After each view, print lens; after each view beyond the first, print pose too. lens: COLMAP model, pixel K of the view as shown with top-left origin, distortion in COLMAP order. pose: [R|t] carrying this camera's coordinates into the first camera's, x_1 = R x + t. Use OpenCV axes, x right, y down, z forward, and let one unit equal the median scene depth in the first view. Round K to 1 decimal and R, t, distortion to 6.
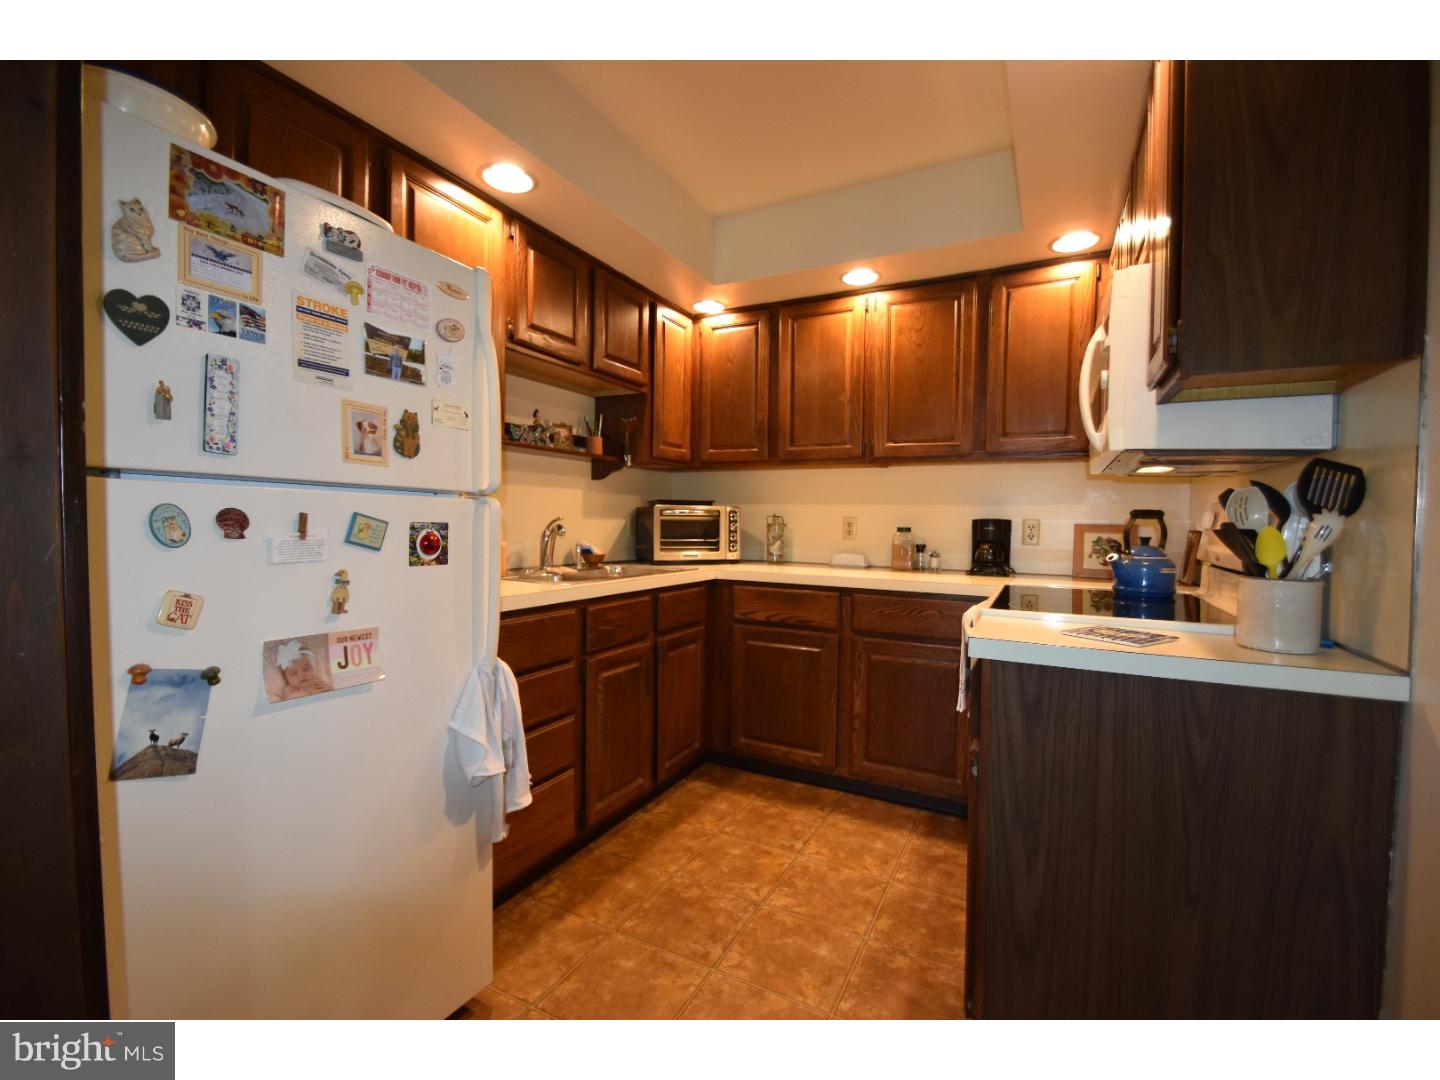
lens RADIAL K [[629.2, 0, 726.0], [0, 629.2, 538.4], [0, 0, 1]] dist [-0.000255, 0.000012]
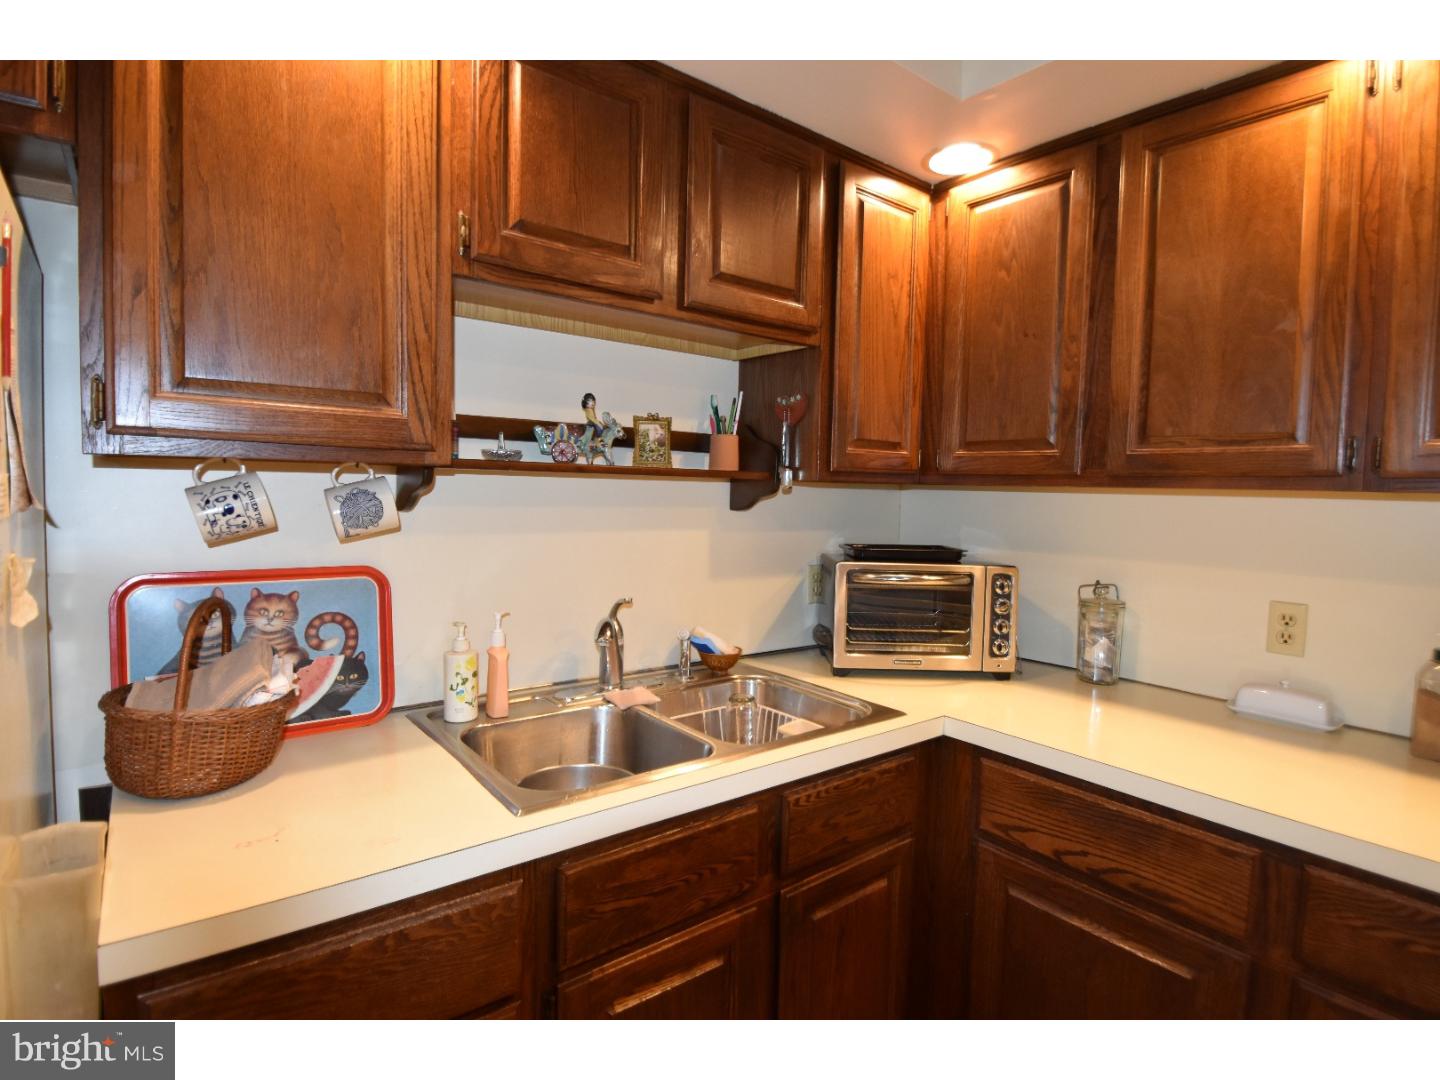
lens RADIAL K [[751.0, 0, 714.3], [0, 751.0, 540.9], [0, 0, 1]] dist [-0.020905, -0.000924]
pose [[0.908922, 0.035163, -0.415481, 0.051220], [-0.023890, 0.999193, 0.032299, -0.088163], [0.416281, -0.019432, 0.909028, 0.397388]]
